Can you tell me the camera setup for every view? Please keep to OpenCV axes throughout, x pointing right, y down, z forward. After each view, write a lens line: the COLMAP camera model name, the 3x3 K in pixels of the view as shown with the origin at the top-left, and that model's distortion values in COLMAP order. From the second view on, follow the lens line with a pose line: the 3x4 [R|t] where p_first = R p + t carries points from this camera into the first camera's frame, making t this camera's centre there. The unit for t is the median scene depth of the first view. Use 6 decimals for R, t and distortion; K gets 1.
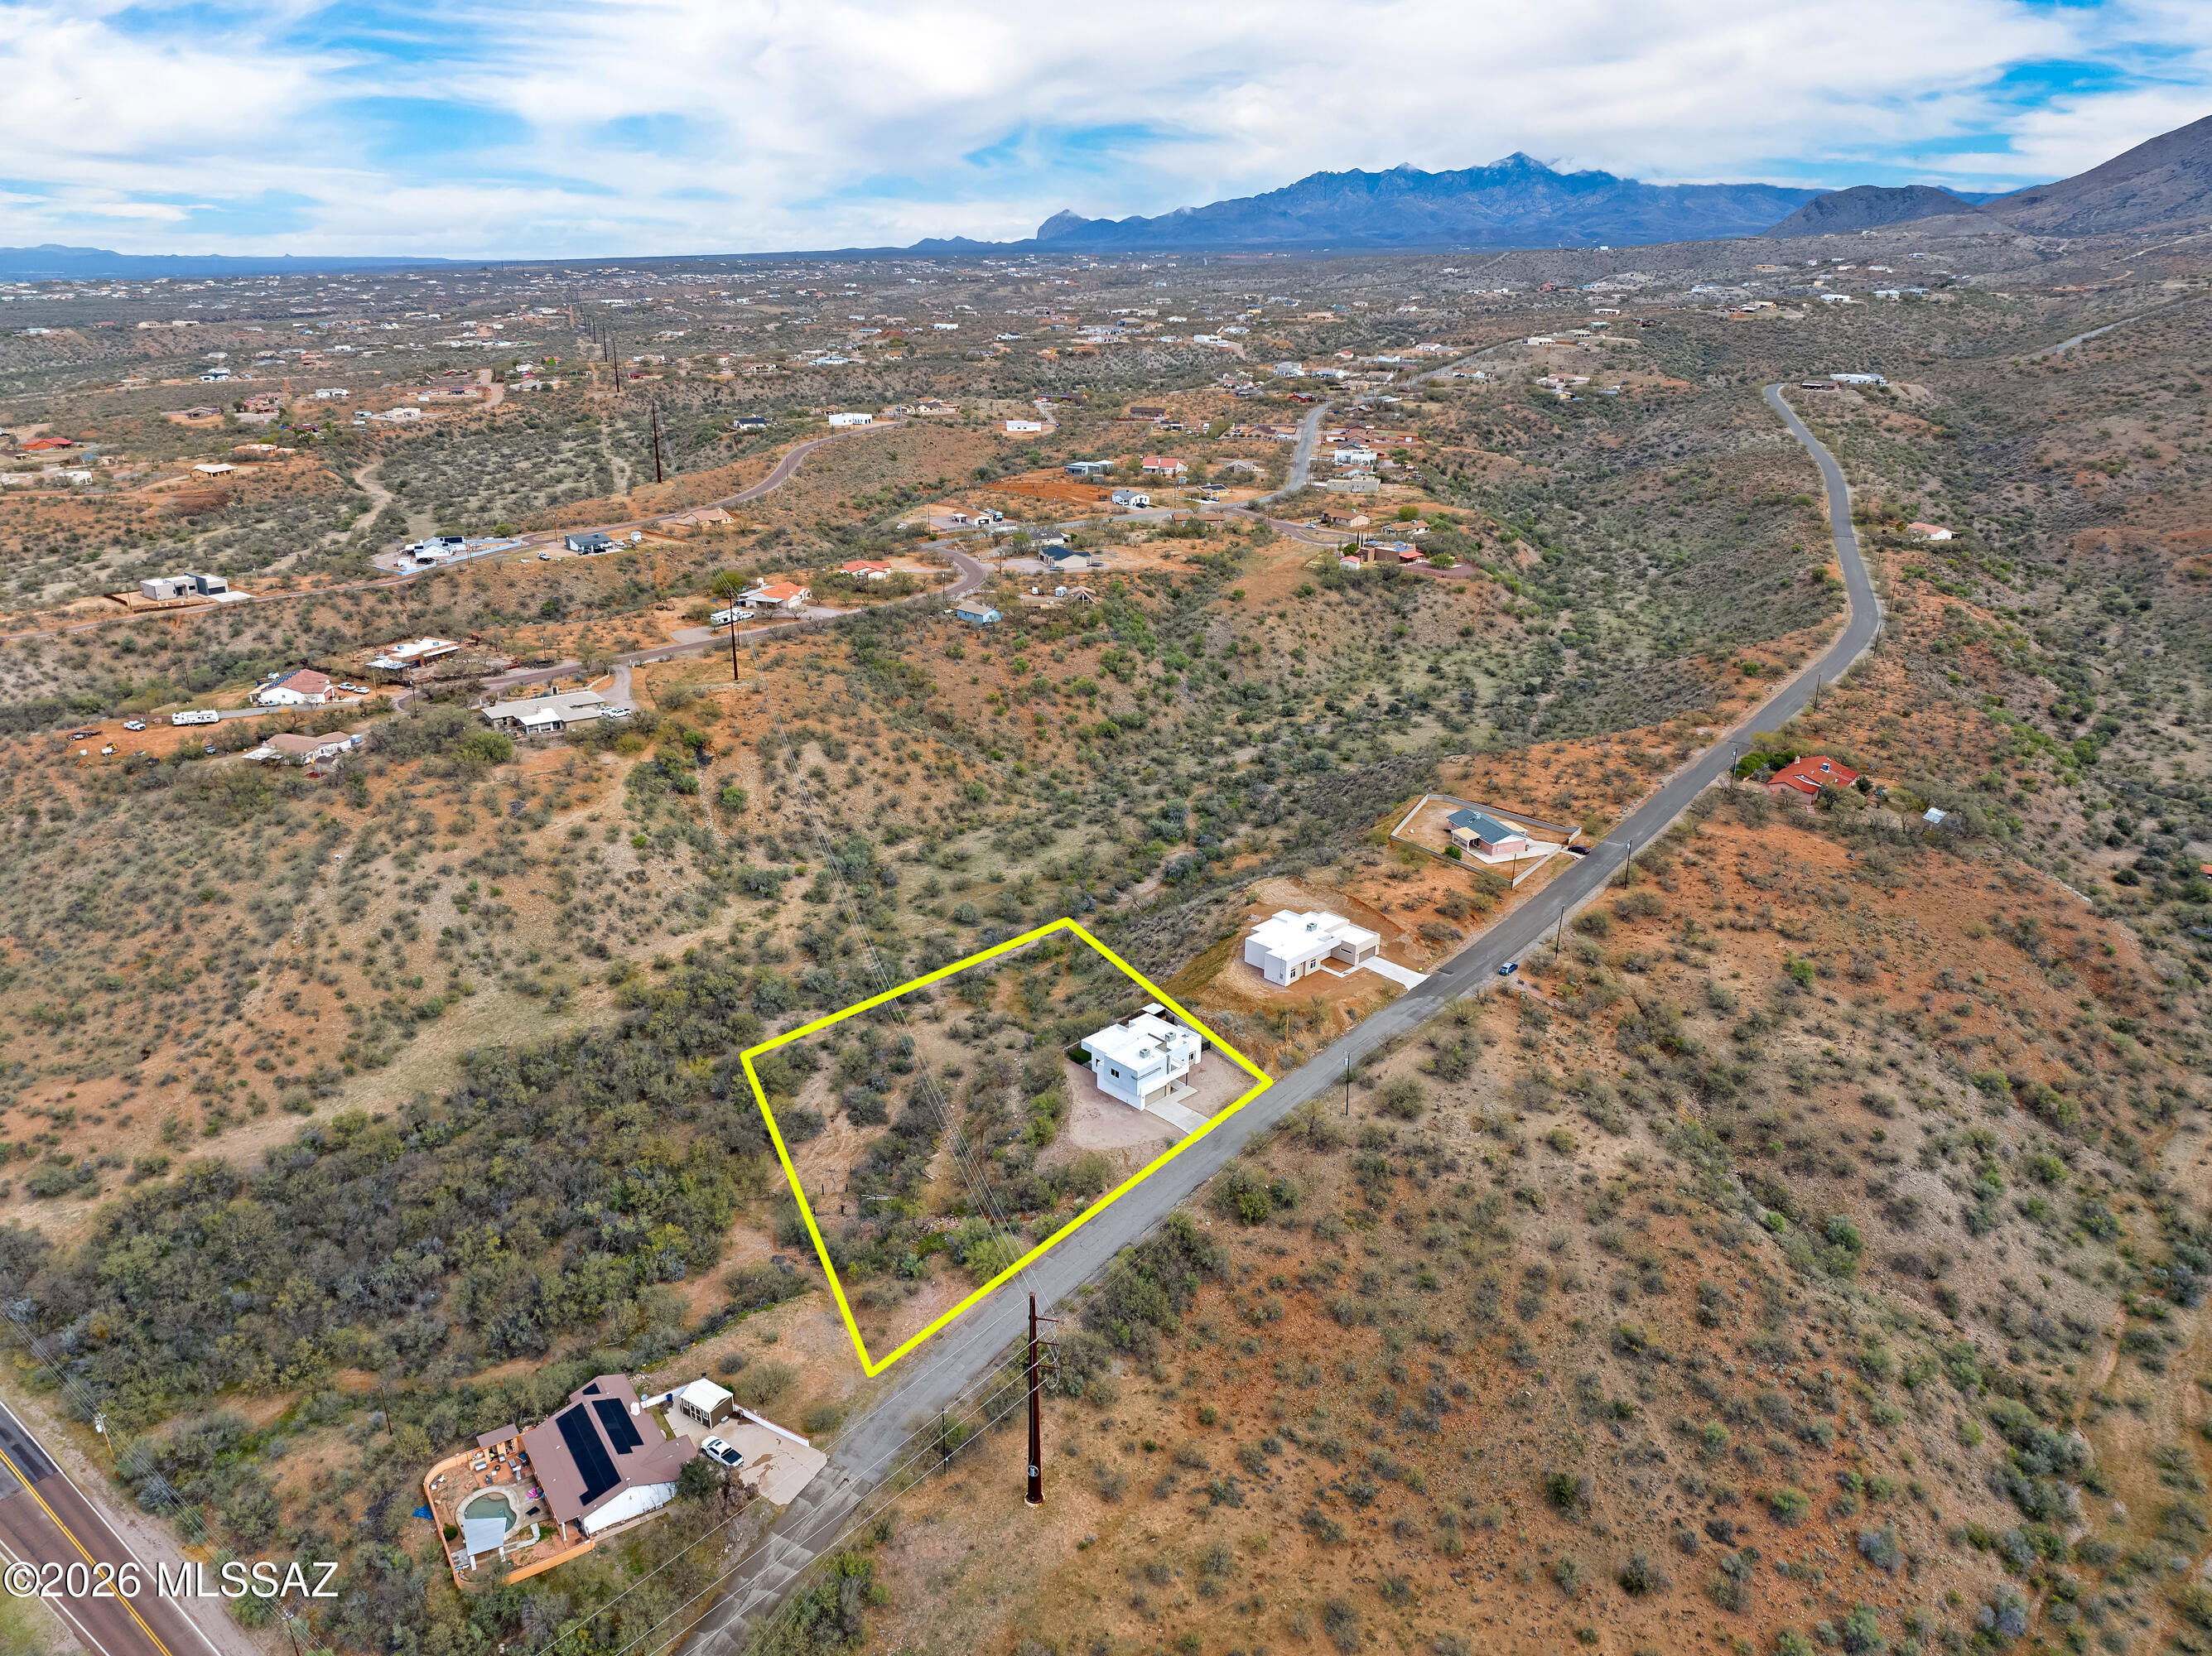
lens RADIAL K [[1557.2, 0, 1113.0], [0, 1557.2, 828.0], [0, 0, 1]] dist [-0.036173, -0.001459]
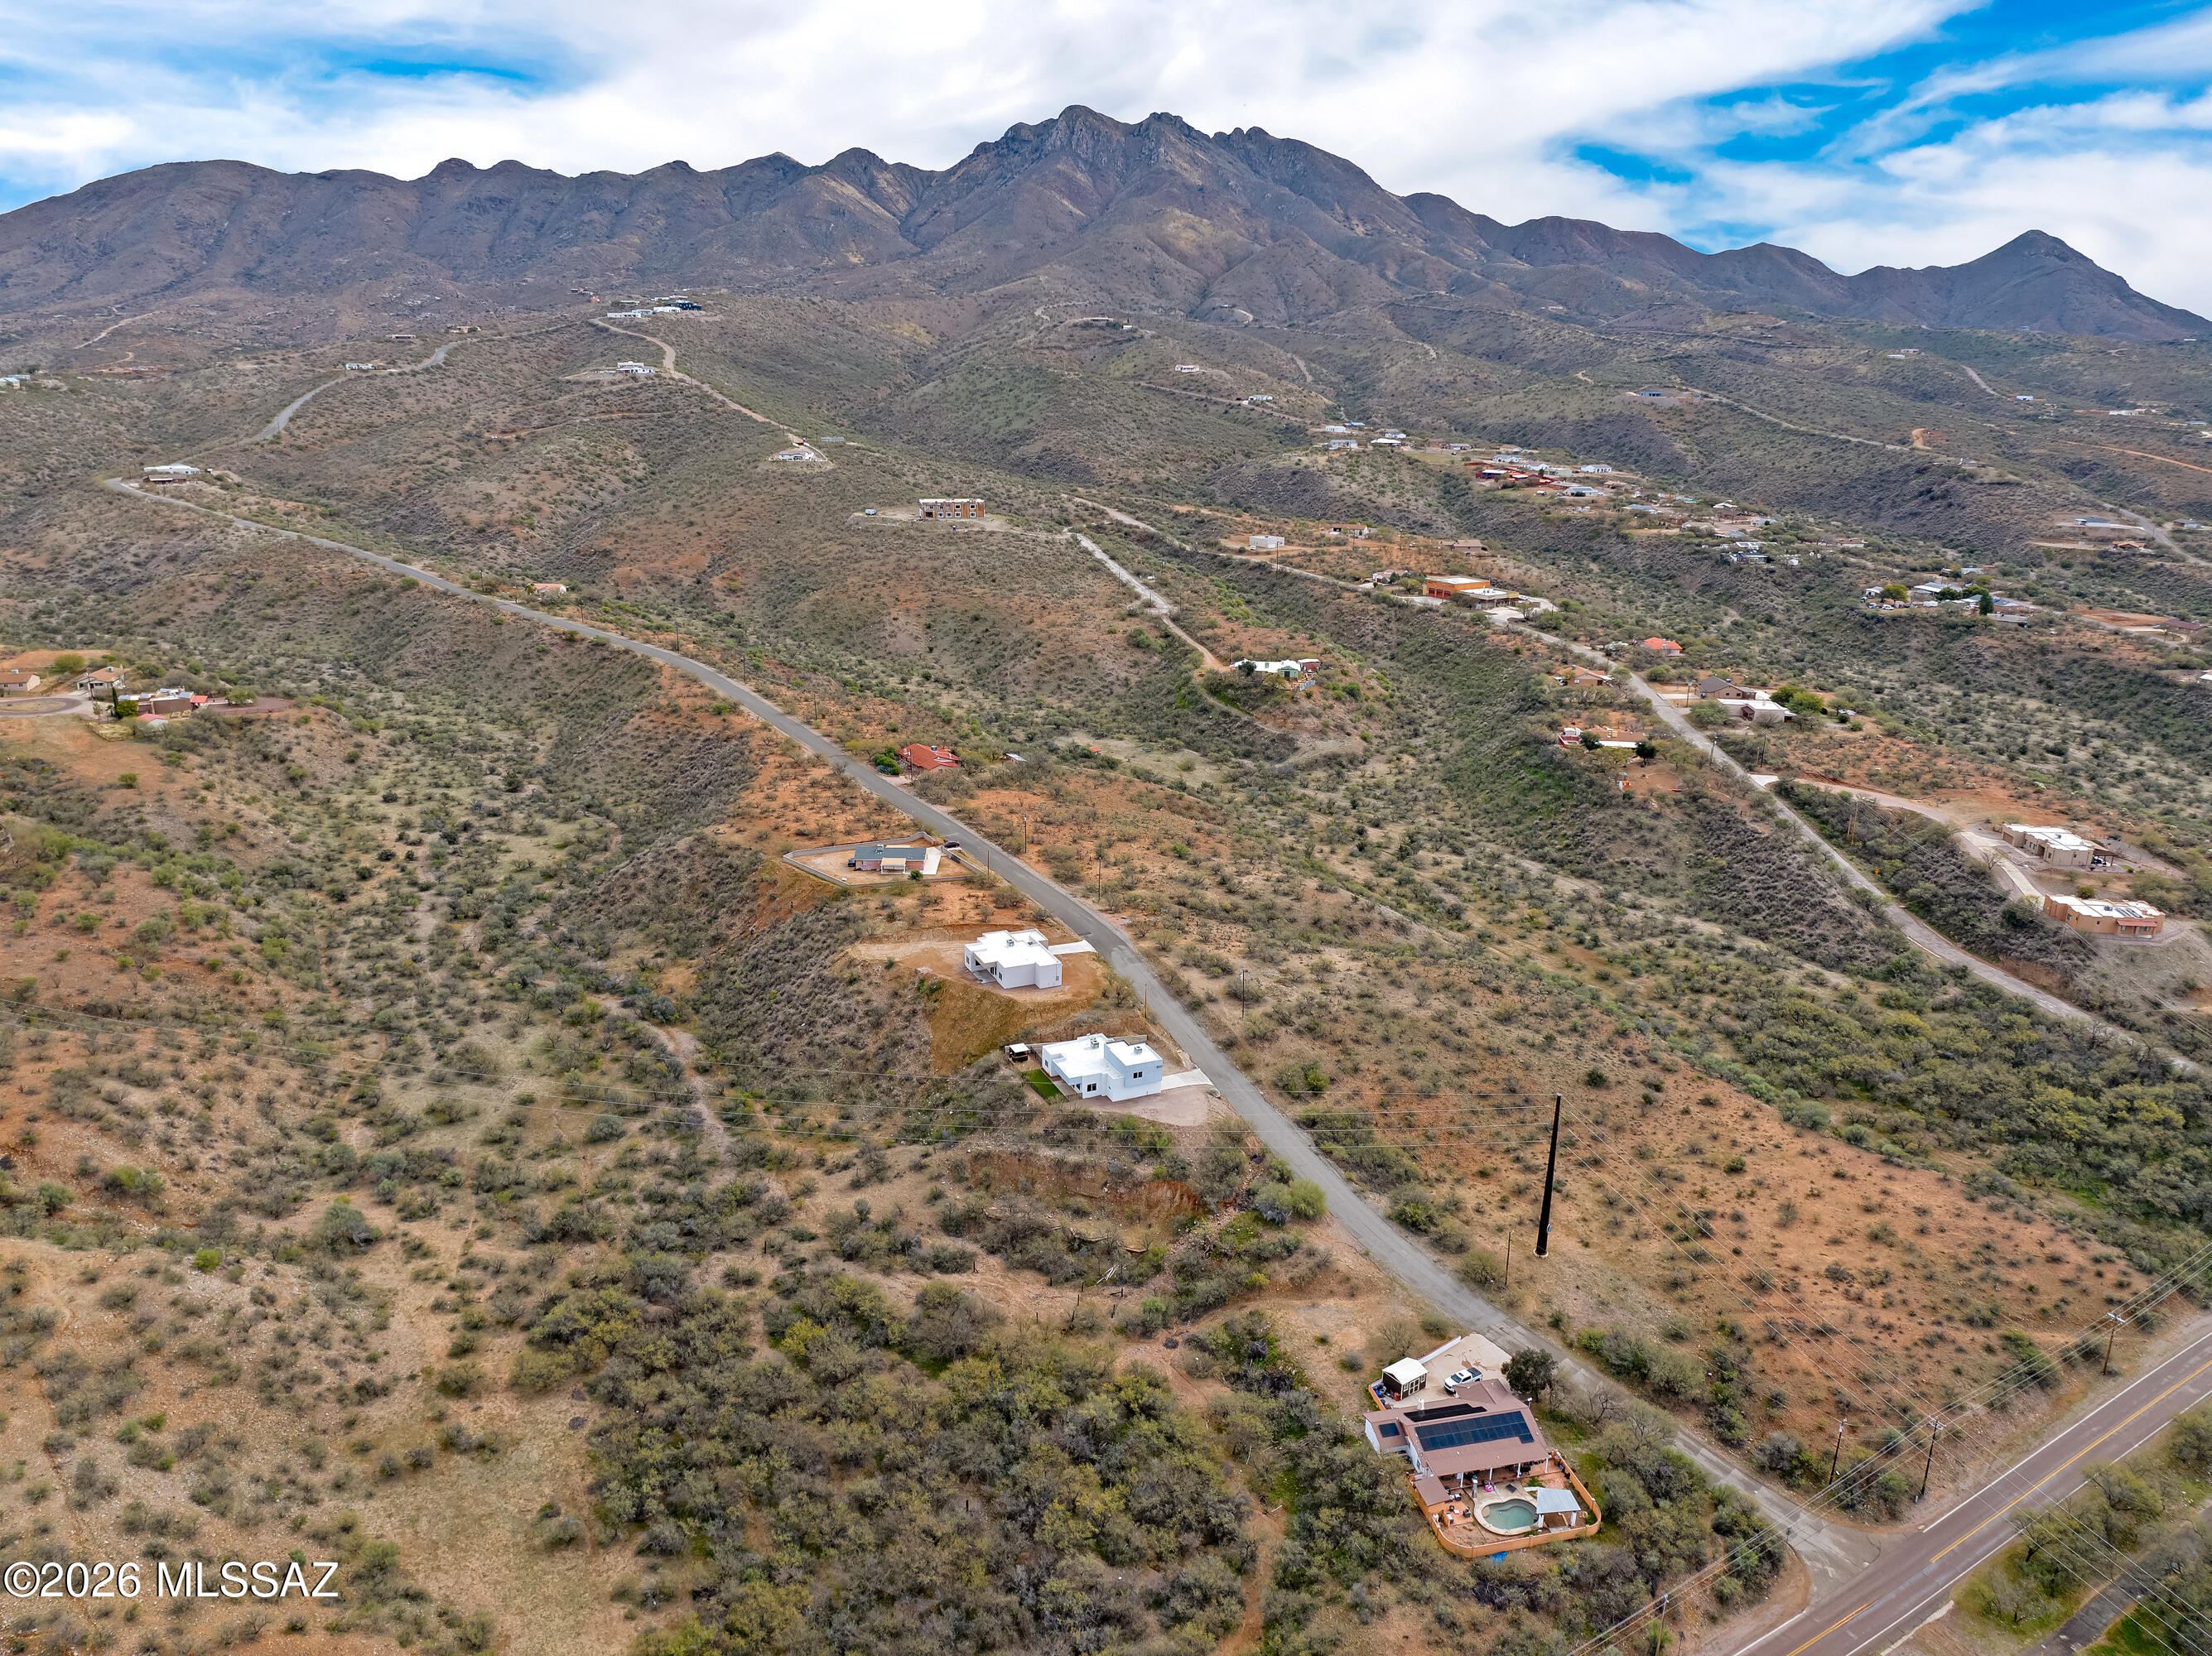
lens RADIAL K [[1557.2, 0, 1124.4], [0, 1557.2, 834.5], [0, 0, 1]] dist [-0.036173, -0.001459]
pose [[0.346387, -0.280775, 0.895087, -0.640307], [0.314111, 0.933793, 0.171360, -0.136649], [-0.883940, 0.221800, 0.411649, 0.317496]]
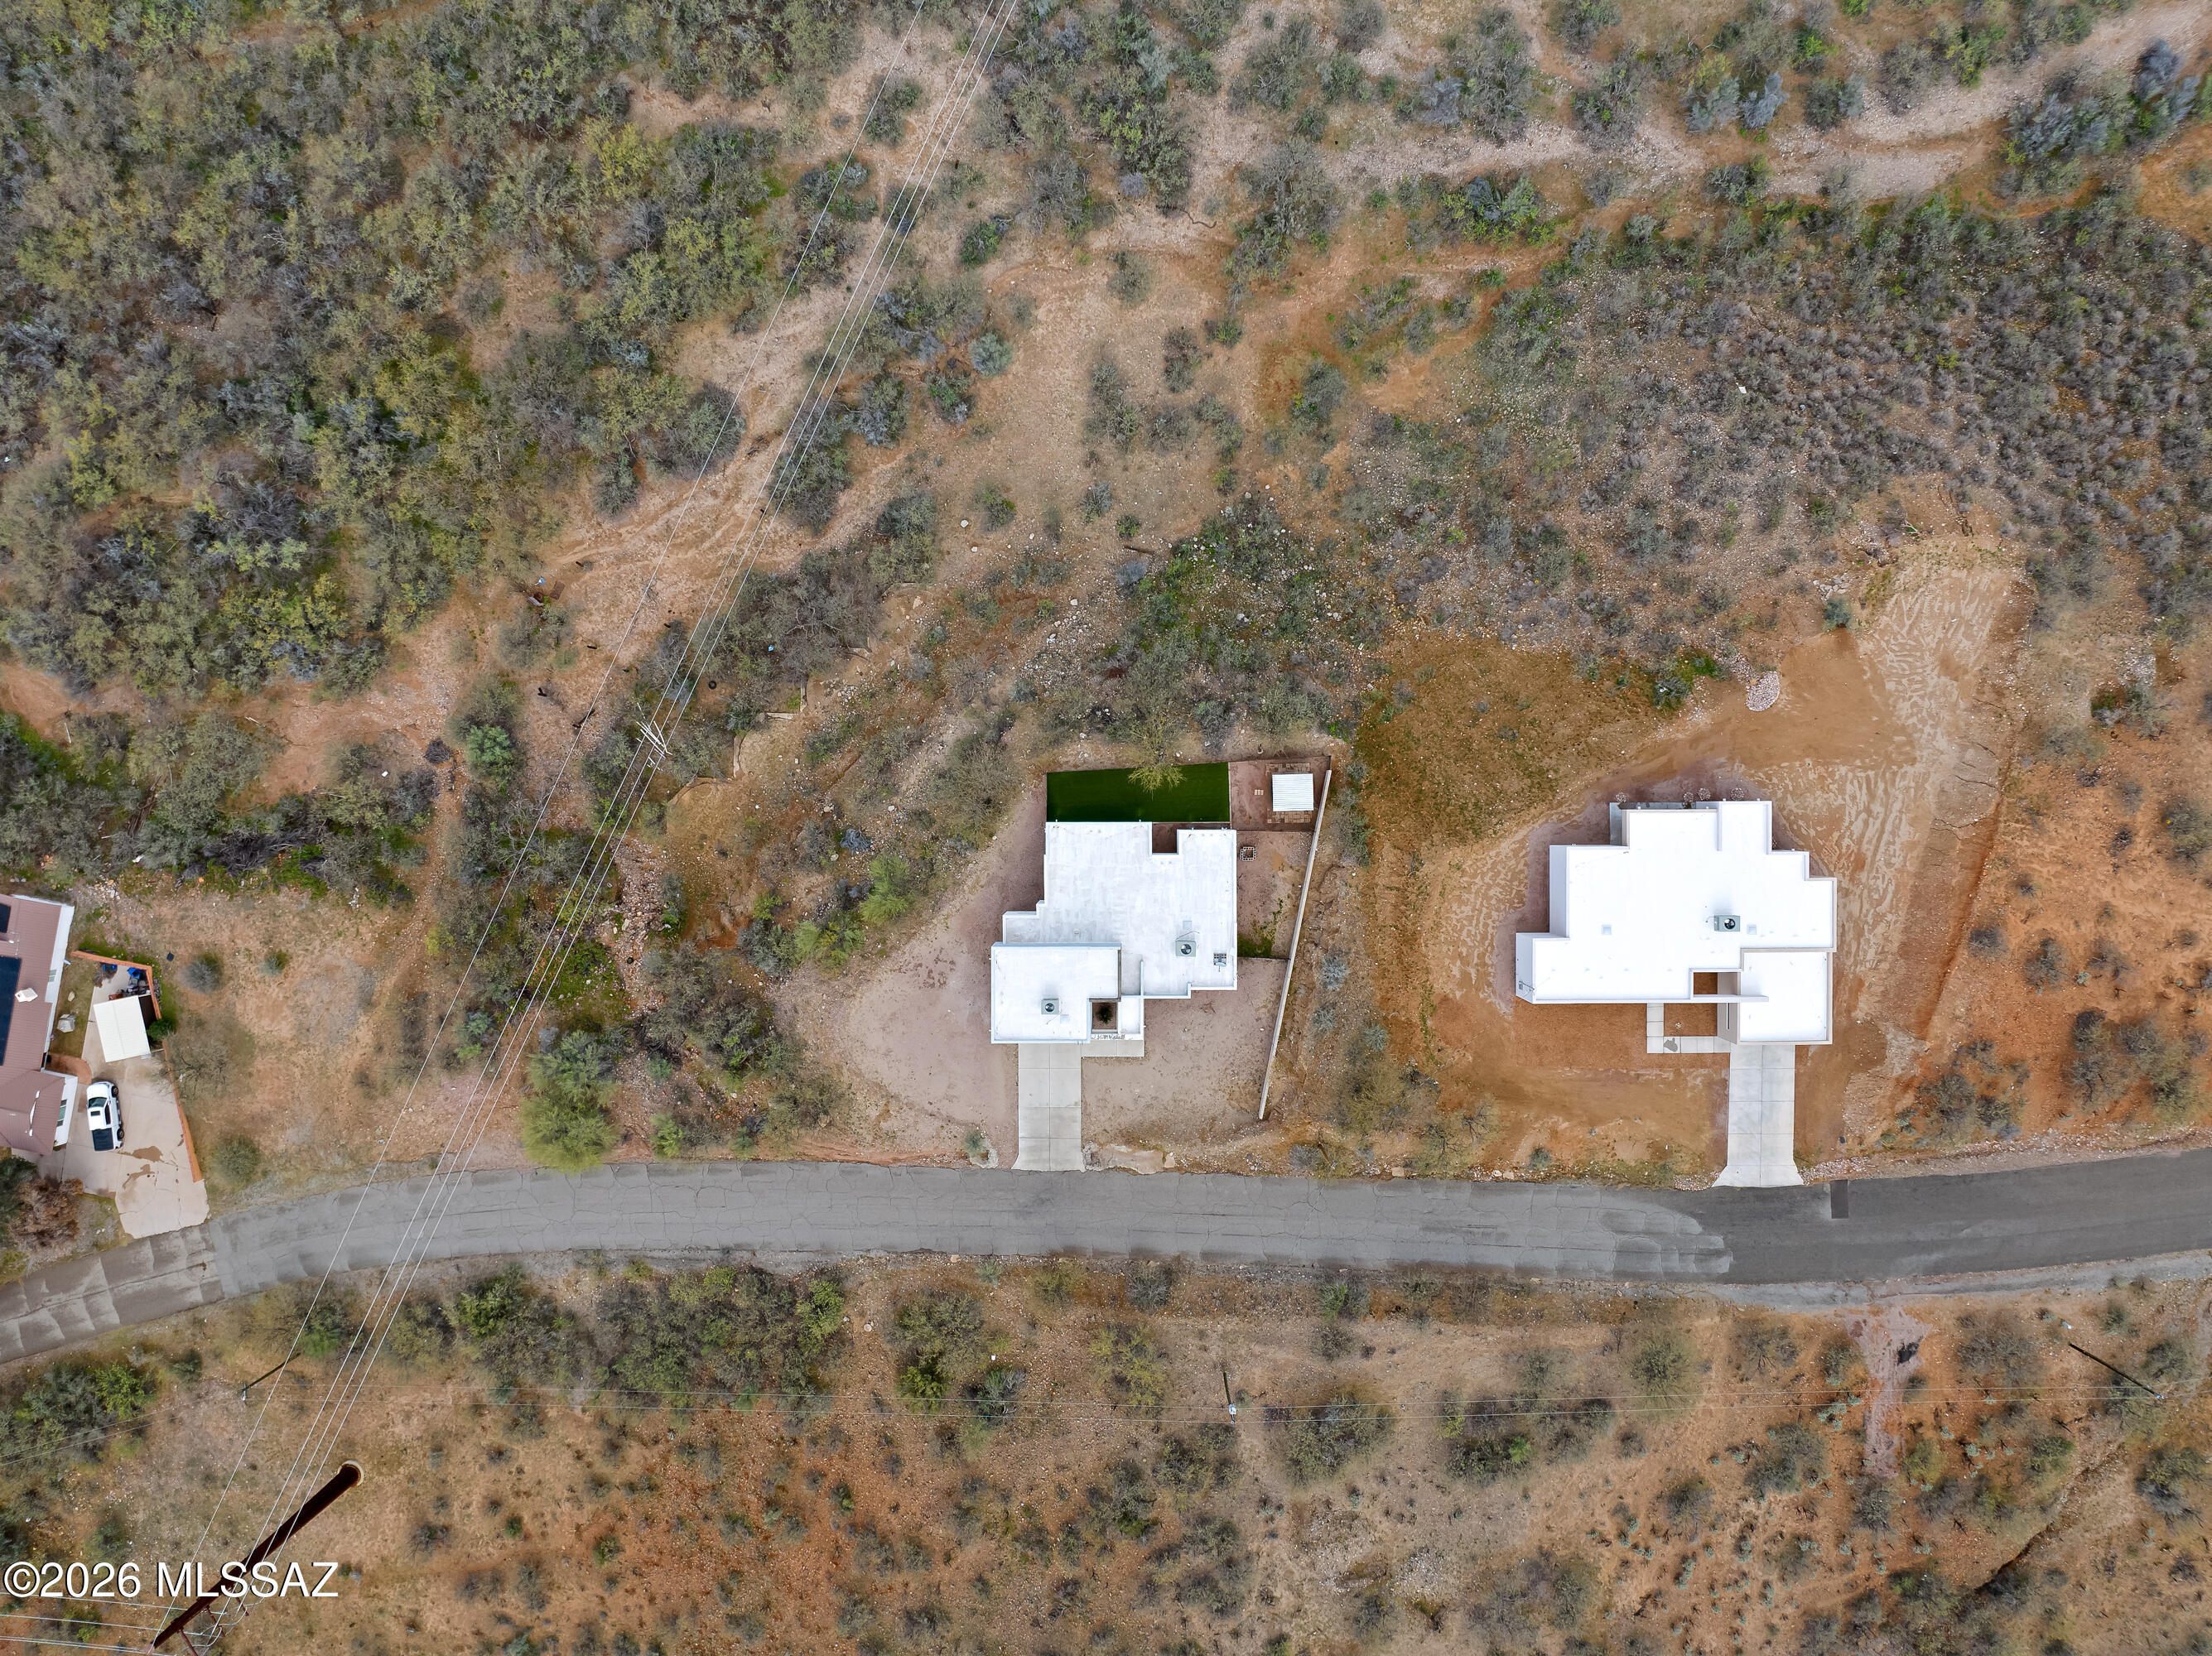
lens RADIAL K [[1557.2, 0, 1118.4], [0, 1557.2, 820.2], [0, 0, 1]] dist [-0.036173, -0.001459]
pose [[0.711476, 0.702654, -0.008896, -0.000505], [-0.230467, 0.245283, 0.941659, -0.212844], [0.663843, -0.667917, 0.336451, 0.576786]]
